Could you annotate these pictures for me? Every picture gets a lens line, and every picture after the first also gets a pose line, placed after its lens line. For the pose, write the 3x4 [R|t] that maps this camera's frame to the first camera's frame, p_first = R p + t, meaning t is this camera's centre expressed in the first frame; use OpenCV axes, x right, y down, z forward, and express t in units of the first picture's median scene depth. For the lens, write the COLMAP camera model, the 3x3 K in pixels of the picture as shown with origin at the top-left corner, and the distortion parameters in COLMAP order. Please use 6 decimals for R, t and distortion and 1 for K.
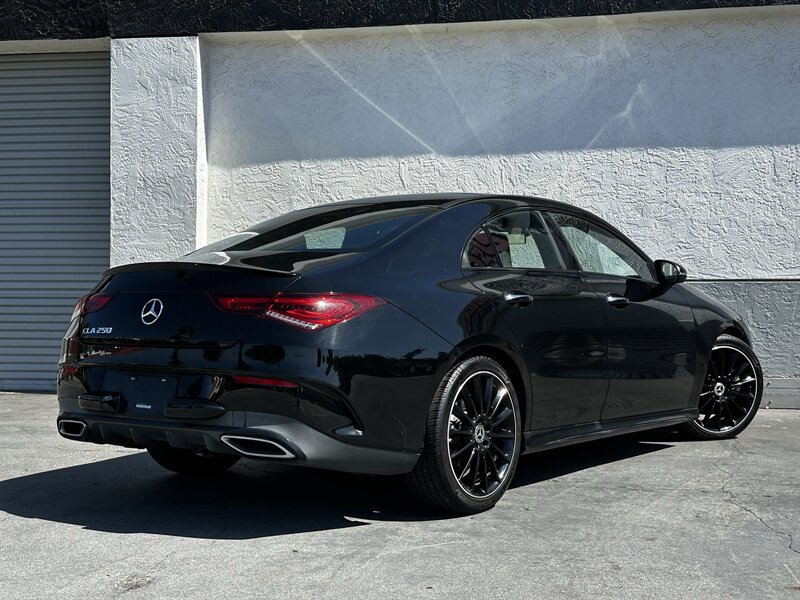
lens RADIAL K [[1163.5, 0, 388.5], [0, 1163.5, 303.0], [0, 0, 1]] dist [0.147726, -0.155682]
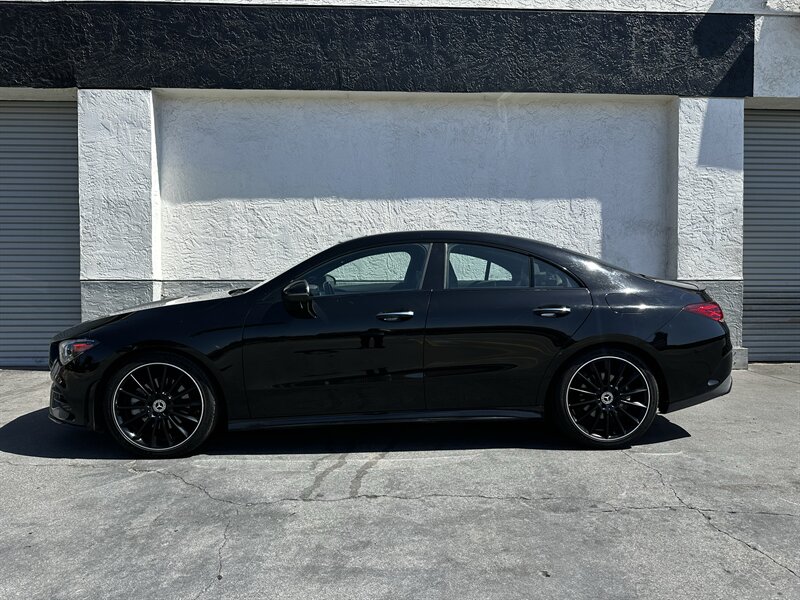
lens RADIAL K [[578.1, 0, 402.0], [0, 578.1, 299.3], [0, 0, 1]] dist [0.015428, -0.022076]
pose [[0.972591, -0.012376, 0.232191, -0.047968], [0.002044, 0.998999, 0.044684, -0.028707], [-0.232512, -0.042985, 0.971643, 0.328724]]
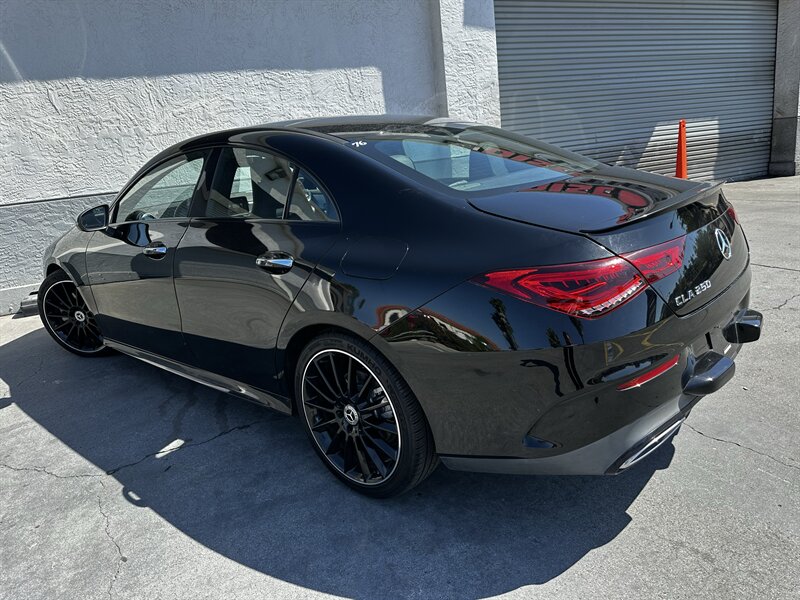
lens RADIAL K [[578.1, 0, 402.0], [0, 578.1, 299.3], [0, 0, 1]] dist [0.015428, -0.022076]
pose [[0.788415, -0.234298, 0.568776, -0.085360], [0.093529, 0.959531, 0.265616, -0.045710], [-0.607992, -0.156218, 0.778423, 0.354838]]
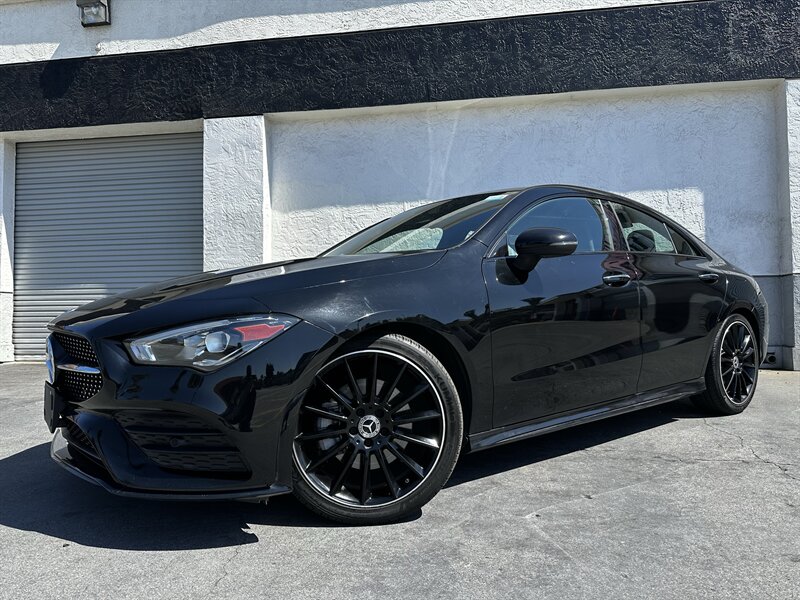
lens RADIAL K [[576.4, 0, 398.0], [0, 576.4, 301.9], [0, 0, 1]] dist [0.014252, -0.020299]
pose [[0.999487, -0.011607, 0.029843, -0.021317], [0.012164, 0.999754, -0.018558, 0.017999], [-0.029620, 0.018911, 0.999382, 0.303329]]
